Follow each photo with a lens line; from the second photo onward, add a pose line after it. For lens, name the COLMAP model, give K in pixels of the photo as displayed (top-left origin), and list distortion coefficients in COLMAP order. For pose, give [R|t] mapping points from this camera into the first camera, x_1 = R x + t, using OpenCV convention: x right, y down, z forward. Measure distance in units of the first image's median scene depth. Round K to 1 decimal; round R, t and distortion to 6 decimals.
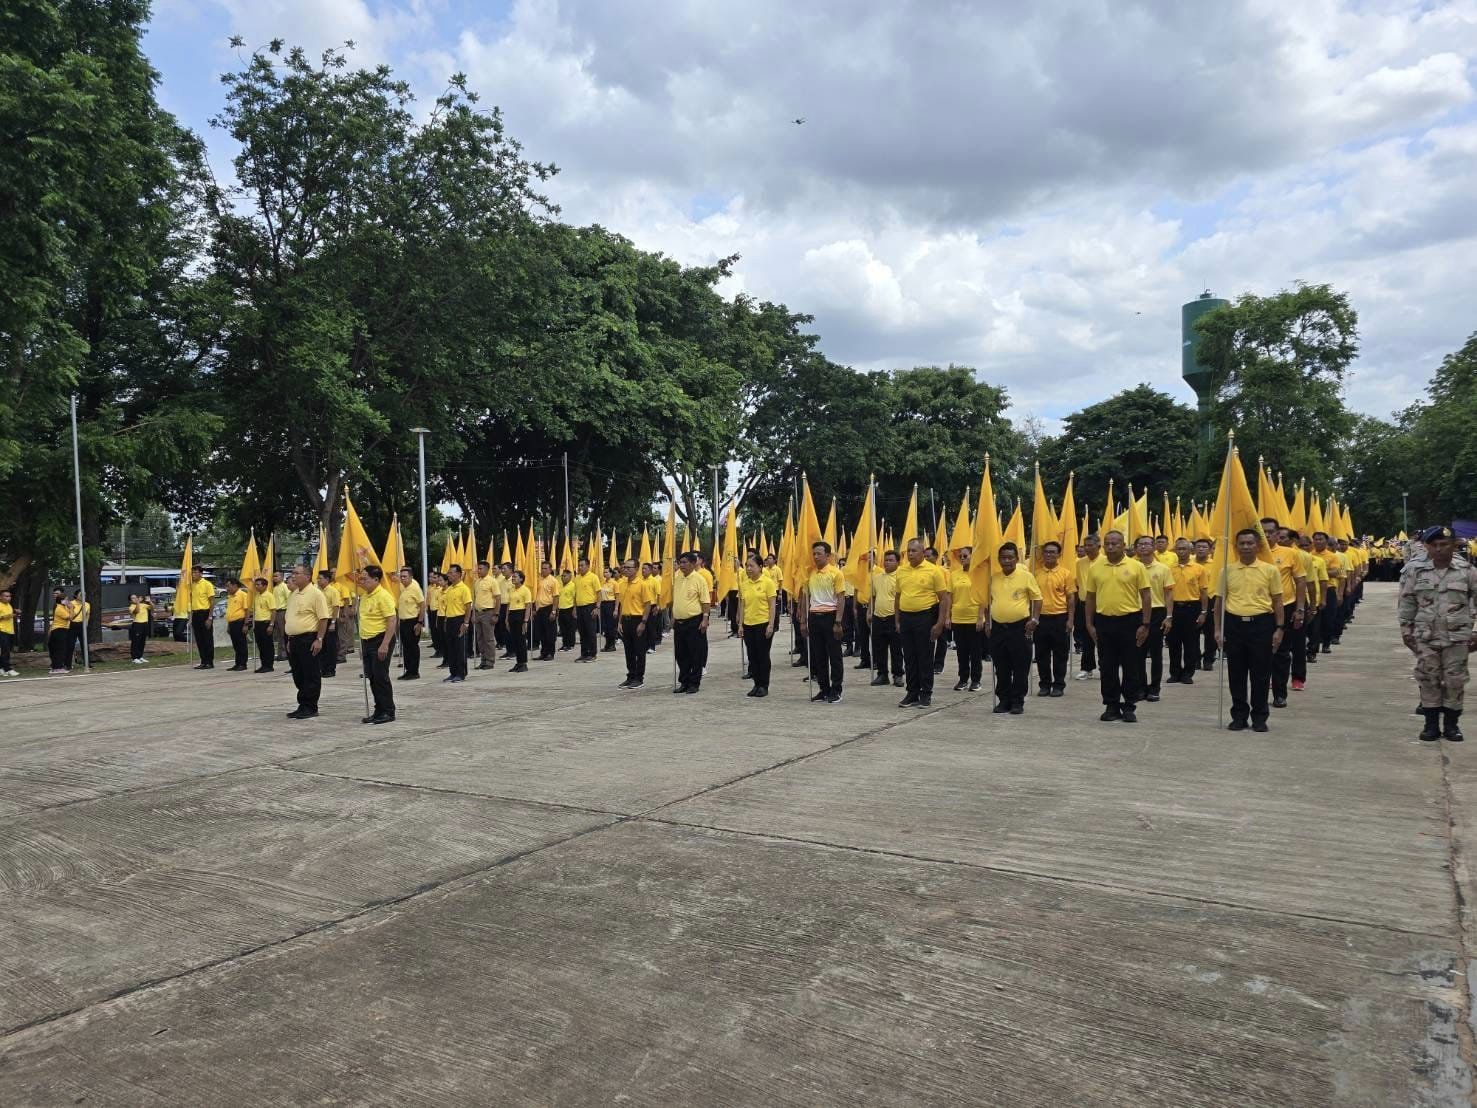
lens RADIAL K [[1002.8, 0, 748.1], [0, 1002.8, 556.5], [0, 0, 1]] dist [0.053201, -0.042501]
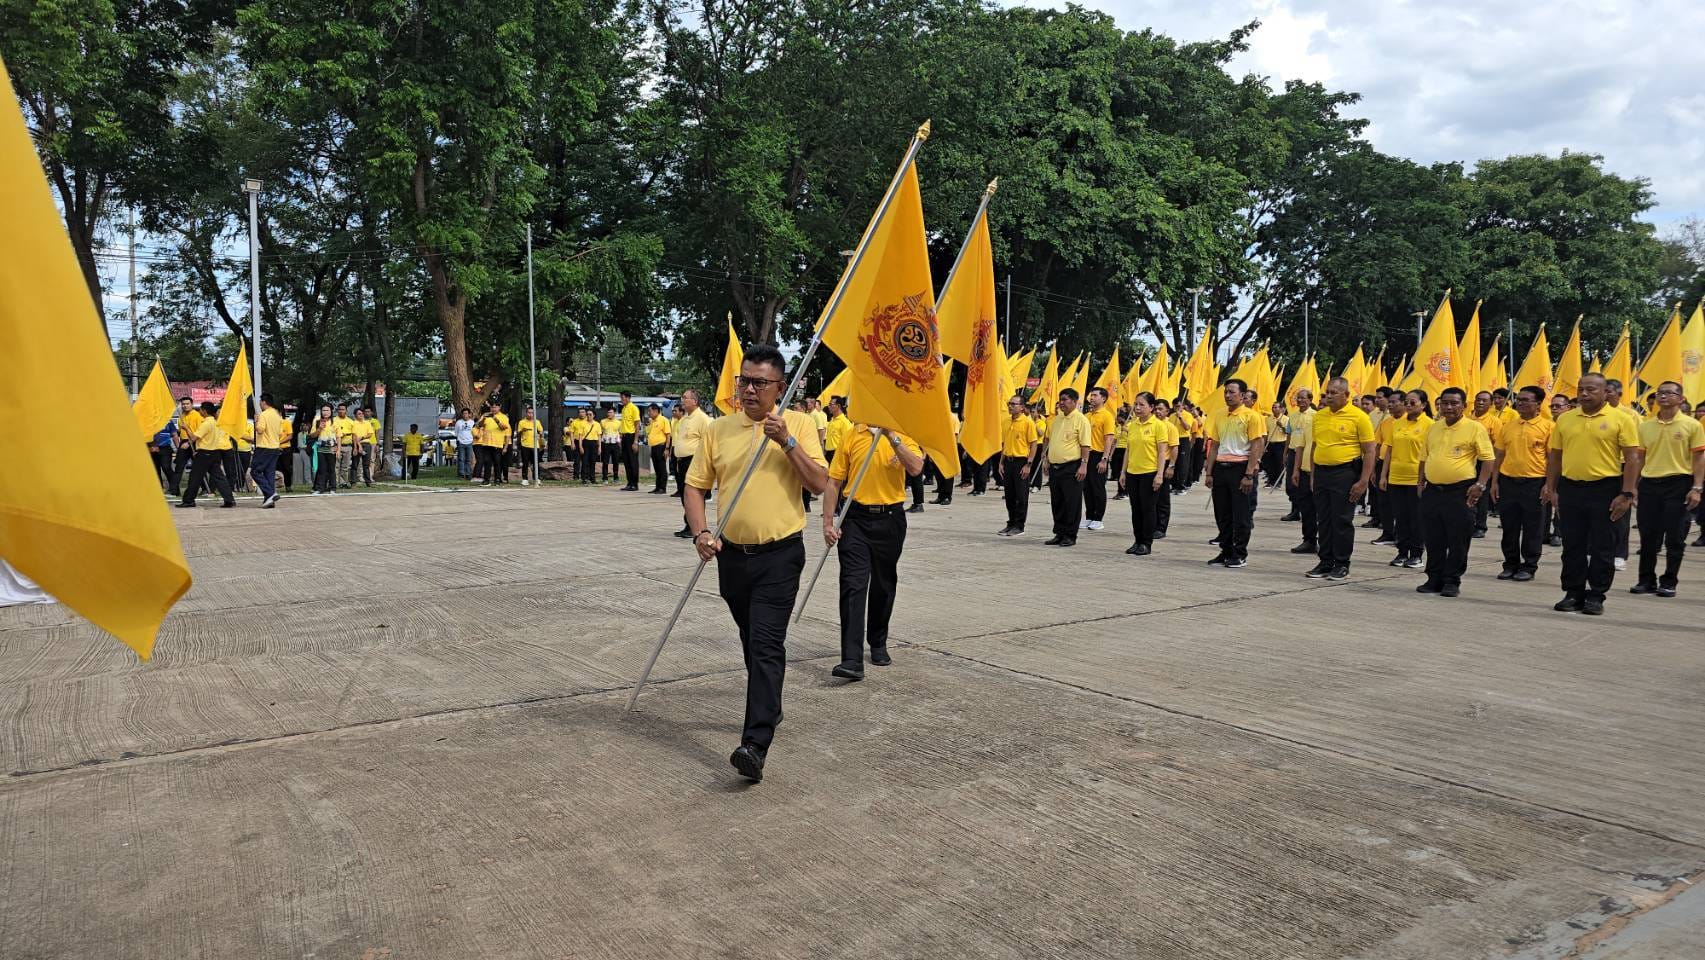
lens RADIAL K [[1174.1, 0, 851.5], [0, 1174.1, 480.1], [0, 0, 1]] dist [0.059491, -0.037806]
pose [[0.937783, 0.055666, -0.342732, 0.123249], [-0.031855, 0.996696, 0.074718, 0.005922], [0.345759, -0.059151, 0.936457, -0.058294]]
